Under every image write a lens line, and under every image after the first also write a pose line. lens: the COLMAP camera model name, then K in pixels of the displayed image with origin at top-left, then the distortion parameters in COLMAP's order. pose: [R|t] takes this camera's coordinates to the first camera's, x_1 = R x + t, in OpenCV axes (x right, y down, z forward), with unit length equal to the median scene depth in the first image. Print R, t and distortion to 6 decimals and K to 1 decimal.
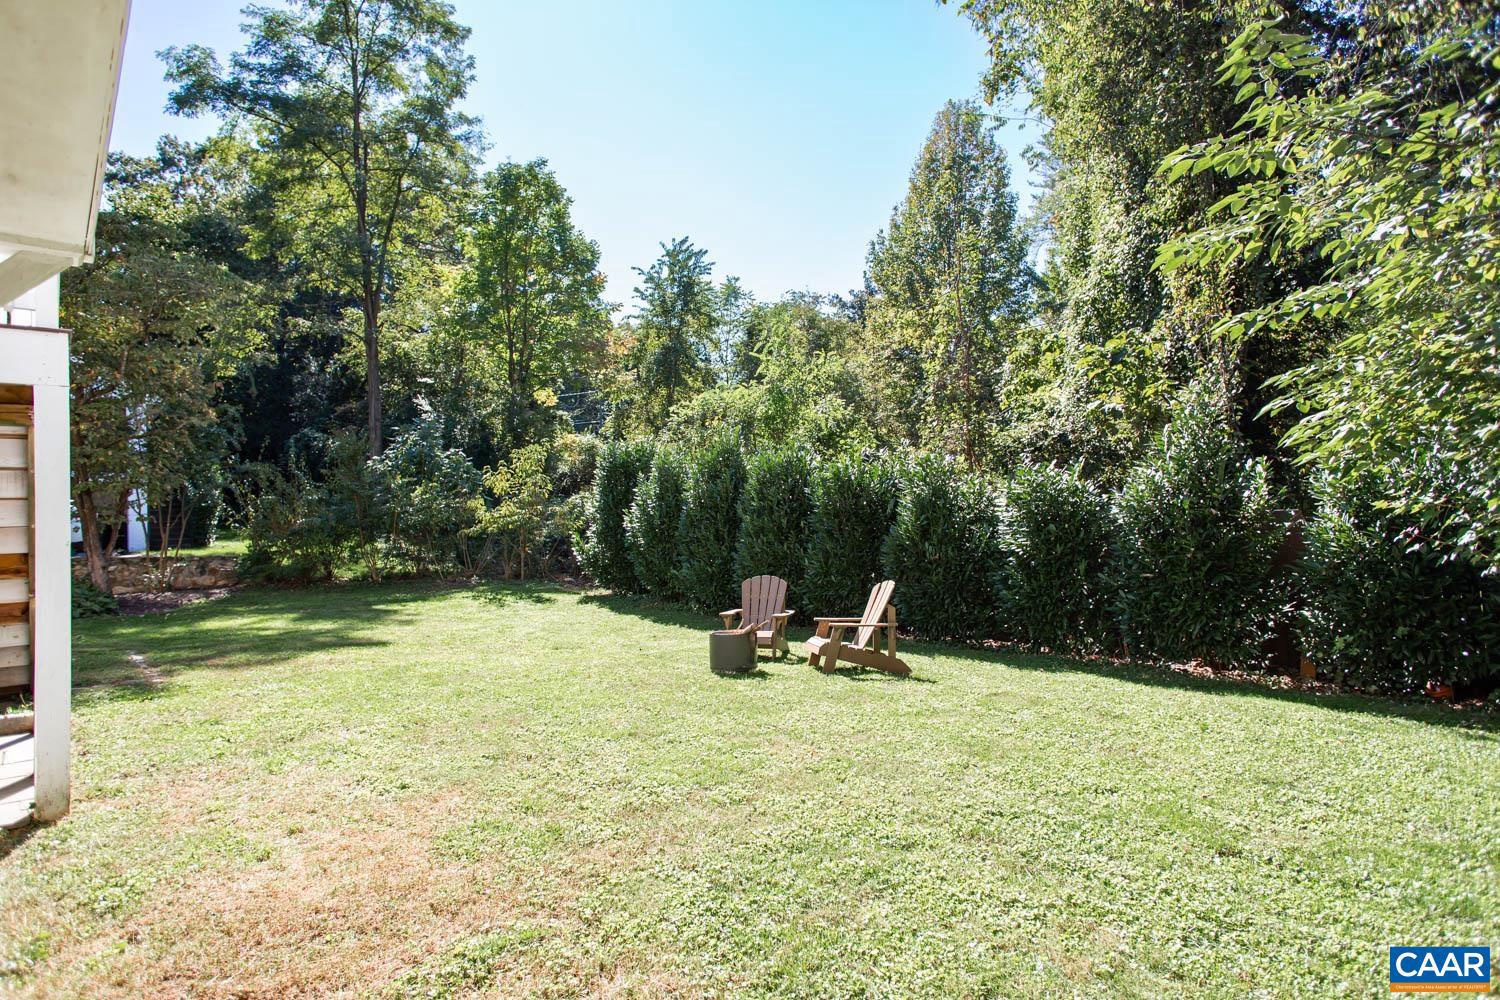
lens RADIAL K [[822.4, 0, 750.0], [0, 822.4, 500.0], [0, 0, 1]] dist [0.009763, 0.000392]
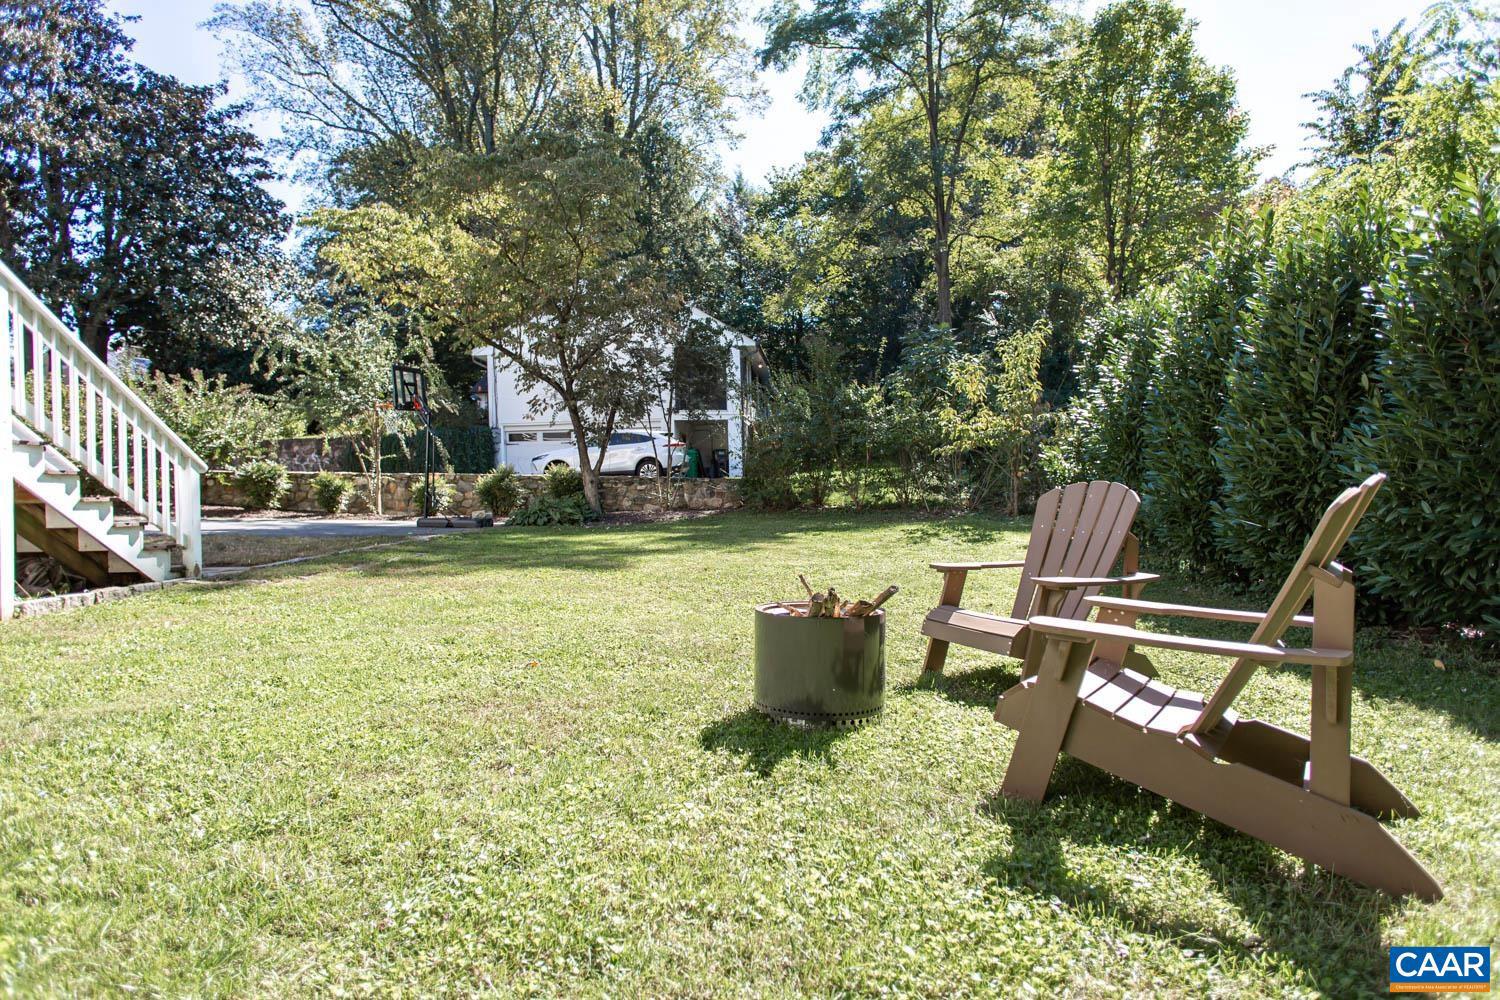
lens RADIAL K [[822.4, 0, 750.0], [0, 822.4, 500.0], [0, 0, 1]] dist [0.009763, 0.000392]
pose [[0.693799, 0.025781, -0.719707, 0.057201], [0.017489, 0.998461, 0.052625, 0.023008], [0.719956, -0.049098, 0.692281, 0.177746]]
